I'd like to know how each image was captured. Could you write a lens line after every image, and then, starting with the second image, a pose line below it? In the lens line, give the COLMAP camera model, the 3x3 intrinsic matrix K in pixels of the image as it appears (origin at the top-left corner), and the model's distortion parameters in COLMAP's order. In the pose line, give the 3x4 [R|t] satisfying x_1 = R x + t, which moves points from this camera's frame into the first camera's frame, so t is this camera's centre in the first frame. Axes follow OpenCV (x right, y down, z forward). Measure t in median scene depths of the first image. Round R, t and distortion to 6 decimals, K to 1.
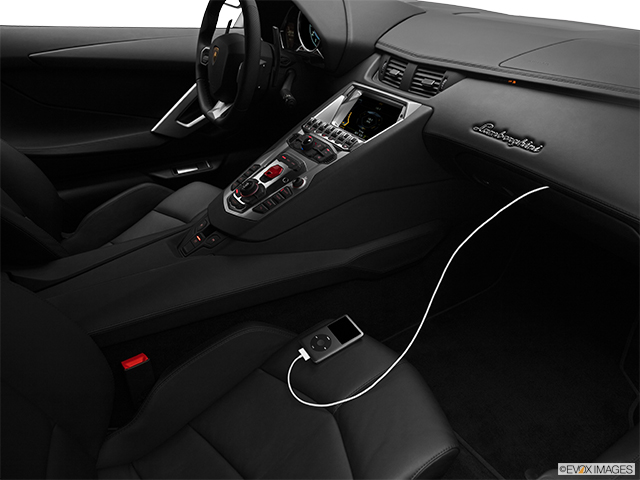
lens RADIAL K [[432.4, 0, 315.7], [0, 432.4, 239.2], [0, 0, 1]] dist [-0.050878, 0.008975]
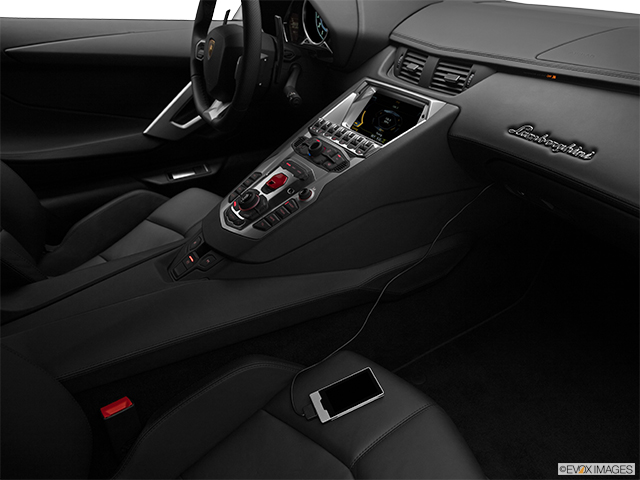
lens RADIAL K [[432.4, 0, 325.2], [0, 432.4, 240.8], [0, 0, 1]] dist [-0.050878, 0.008975]
pose [[0.999910, -0.007970, 0.010796, -0.009962], [0.007881, 0.999935, 0.008288, -0.039783], [-0.010861, -0.008202, 0.999907, 0.118311]]
